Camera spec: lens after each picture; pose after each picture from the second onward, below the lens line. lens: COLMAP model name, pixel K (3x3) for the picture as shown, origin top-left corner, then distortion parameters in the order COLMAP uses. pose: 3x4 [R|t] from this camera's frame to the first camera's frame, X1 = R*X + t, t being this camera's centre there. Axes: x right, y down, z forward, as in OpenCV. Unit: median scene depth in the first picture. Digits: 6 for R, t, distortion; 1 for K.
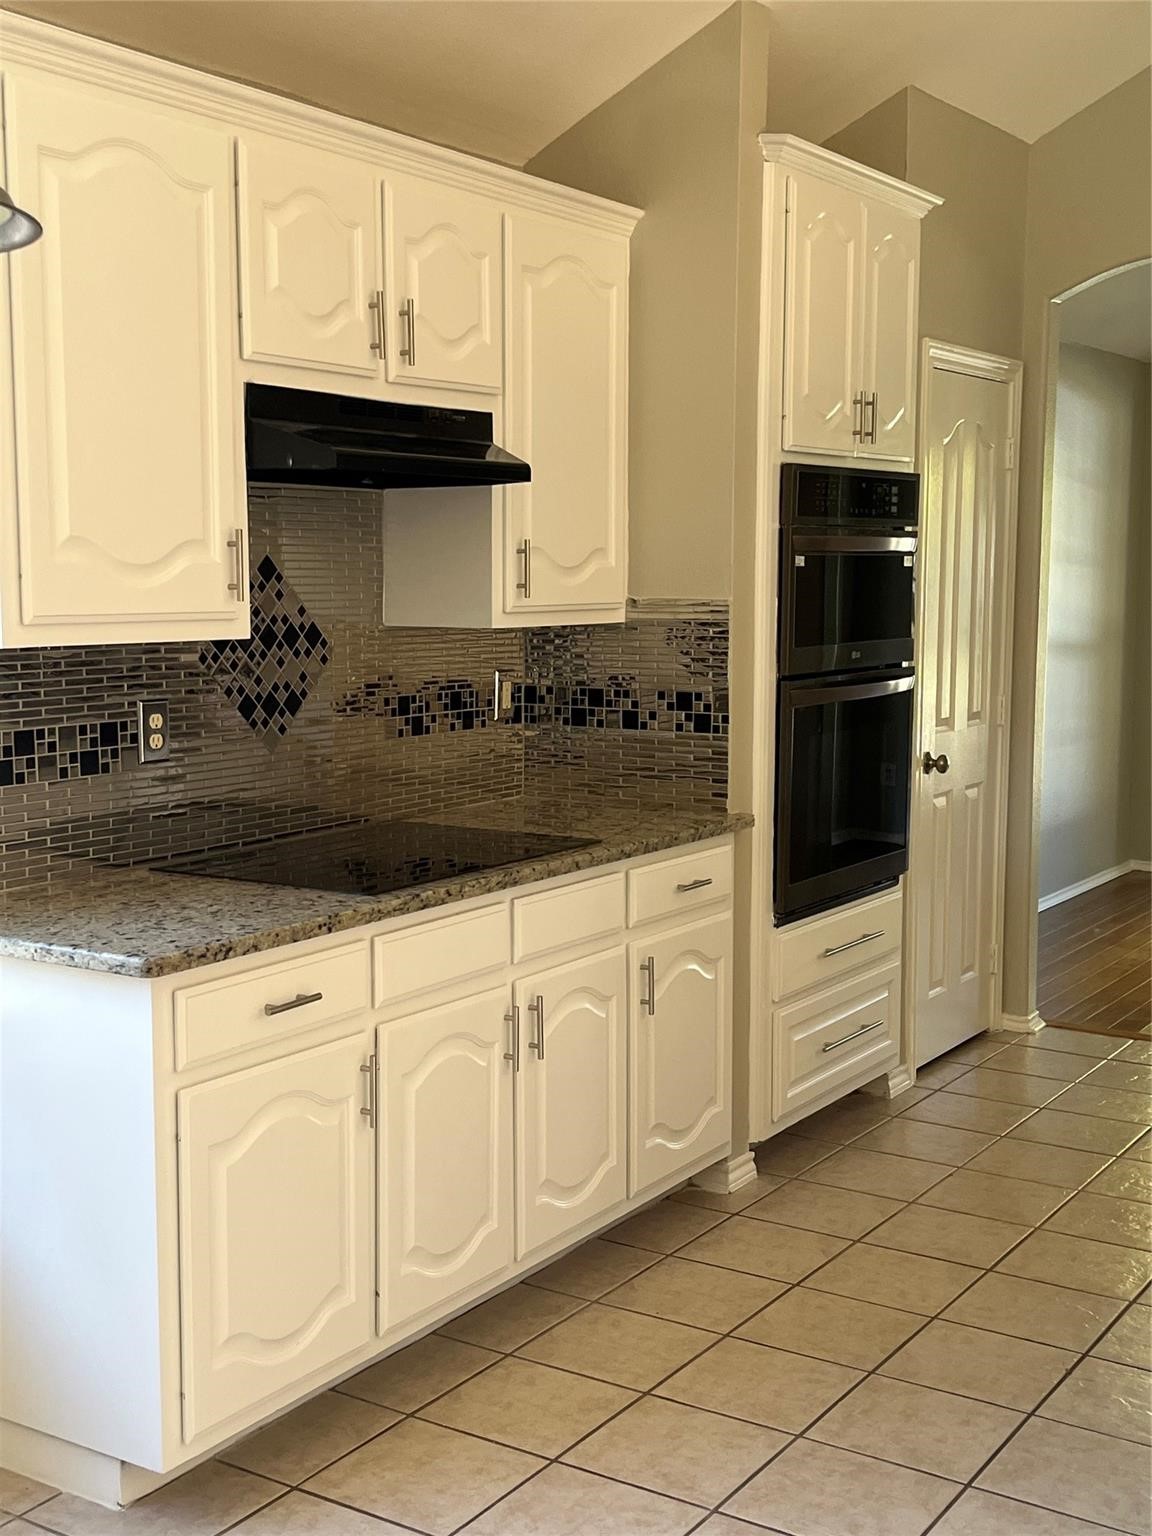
lens RADIAL K [[1859.3, 0, 576.0], [0, 1859.3, 768.0], [0, 0, 1]] dist [0.106437, -0.374436]
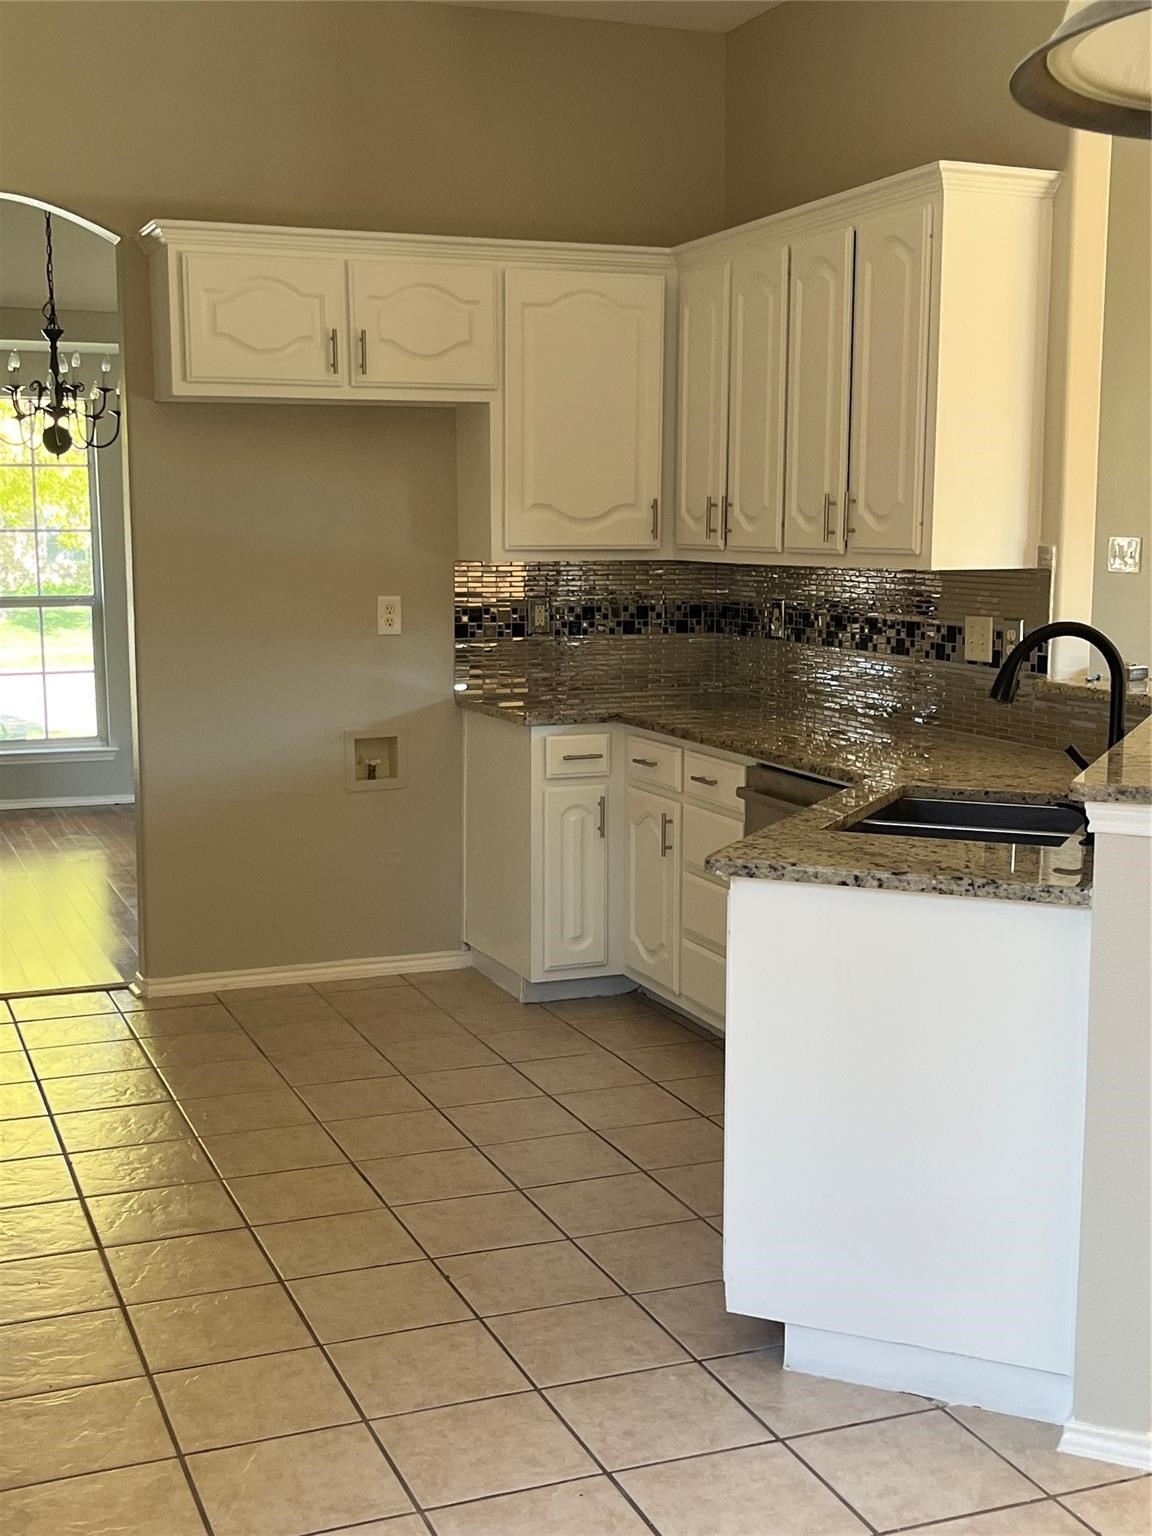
lens RADIAL K [[1859.3, 0, 576.0], [0, 1859.3, 768.0], [0, 0, 1]] dist [0.106437, -0.374436]
pose [[0.581593, -0.113673, 0.805499, -0.451602], [0.093875, 0.992952, 0.072347, -0.028012], [-0.808045, 0.033540, 0.588165, 0.275488]]
